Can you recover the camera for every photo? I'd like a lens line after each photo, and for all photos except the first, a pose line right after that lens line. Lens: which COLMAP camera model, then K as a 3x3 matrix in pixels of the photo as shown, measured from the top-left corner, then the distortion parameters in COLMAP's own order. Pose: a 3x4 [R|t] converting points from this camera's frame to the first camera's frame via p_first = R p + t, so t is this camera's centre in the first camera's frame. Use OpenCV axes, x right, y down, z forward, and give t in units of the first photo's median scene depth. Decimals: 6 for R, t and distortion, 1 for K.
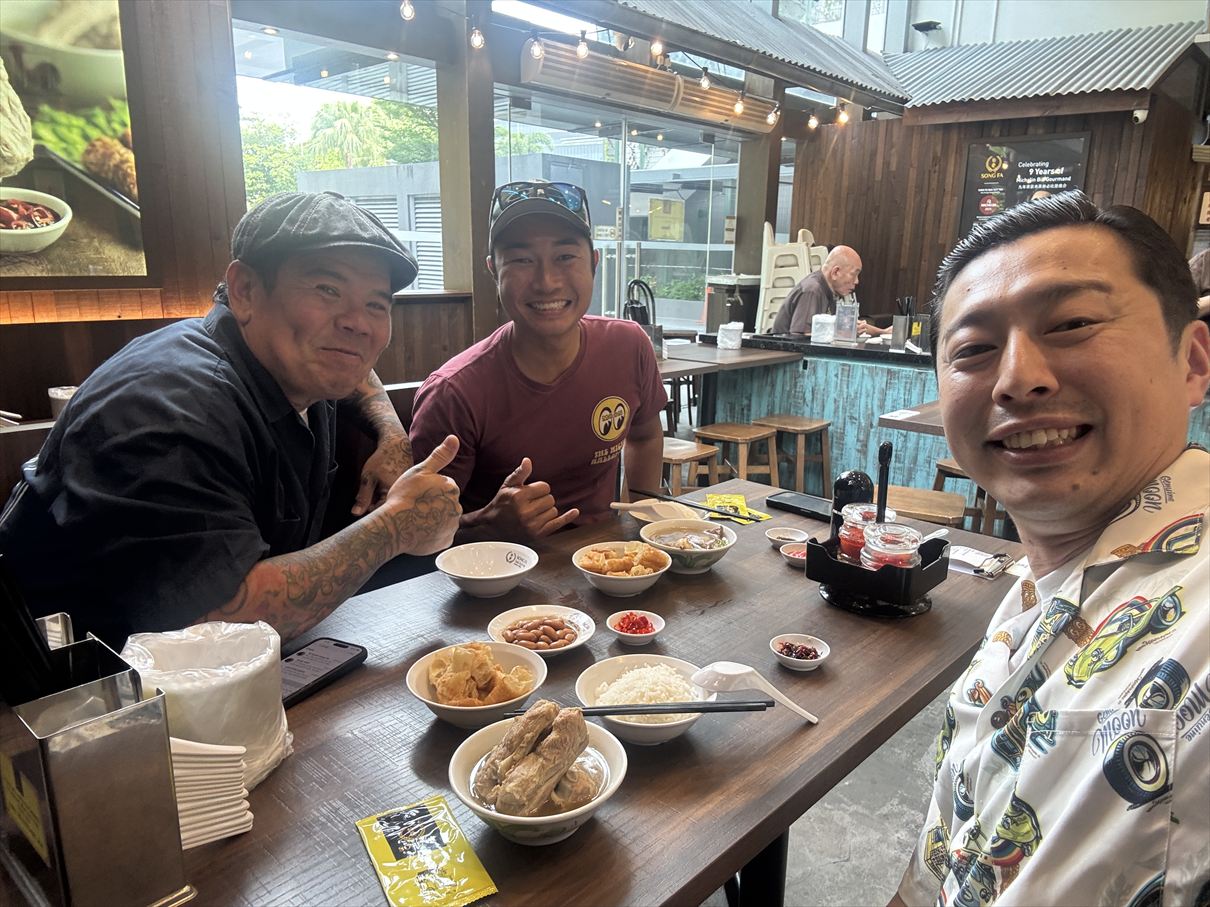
lens RADIAL K [[879.5, 0, 605.0], [0, 879.5, 453.5], [0, 0, 1]] dist [0.002835, 0.000640]
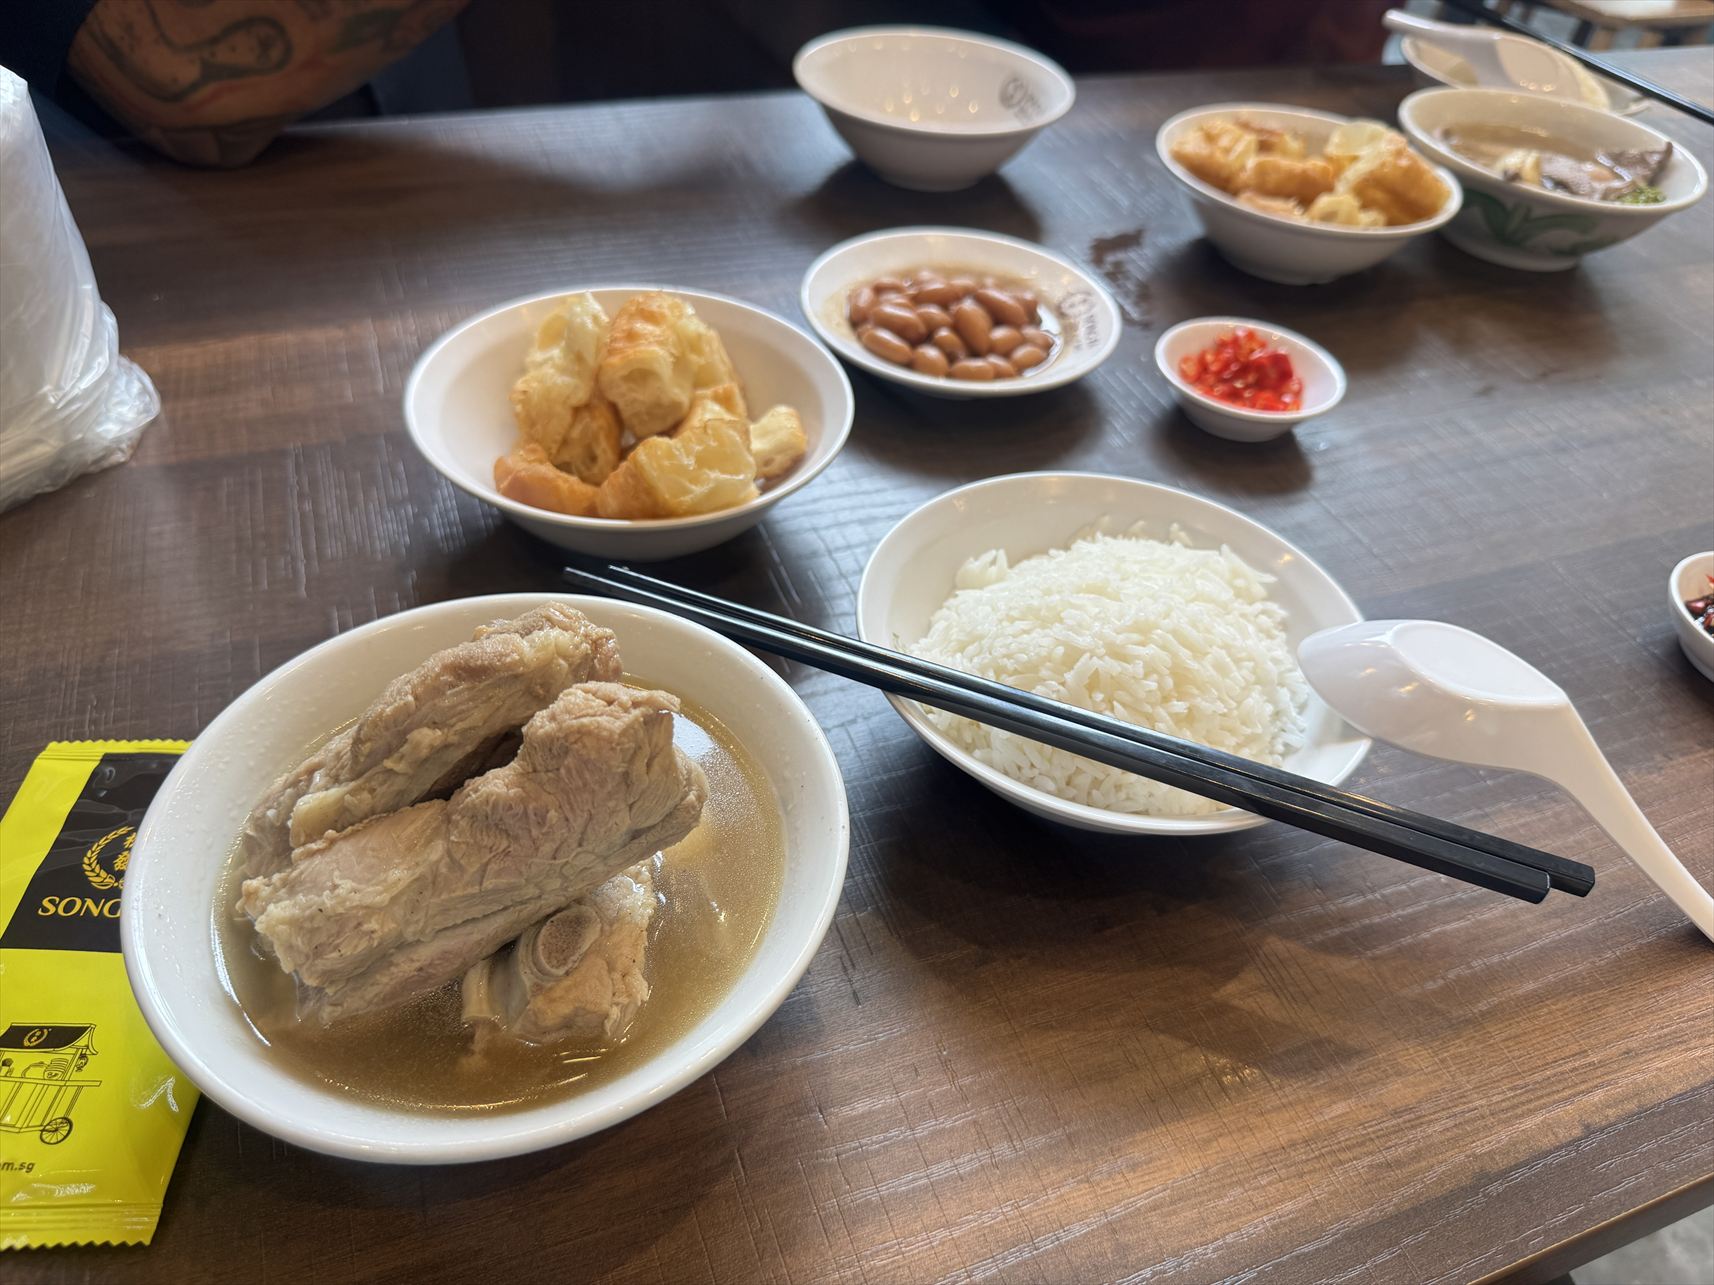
lens RADIAL K [[1220.5, 0, 857.0], [0, 1220.5, 642.5], [0, 0, 1]] dist [-0.045791, -0.006269]
pose [[0.889507, 0.340118, -0.305118, 0.074476], [-0.151283, 0.849329, 0.505722, 0.076713], [0.431151, -0.403684, 0.806938, 0.539663]]
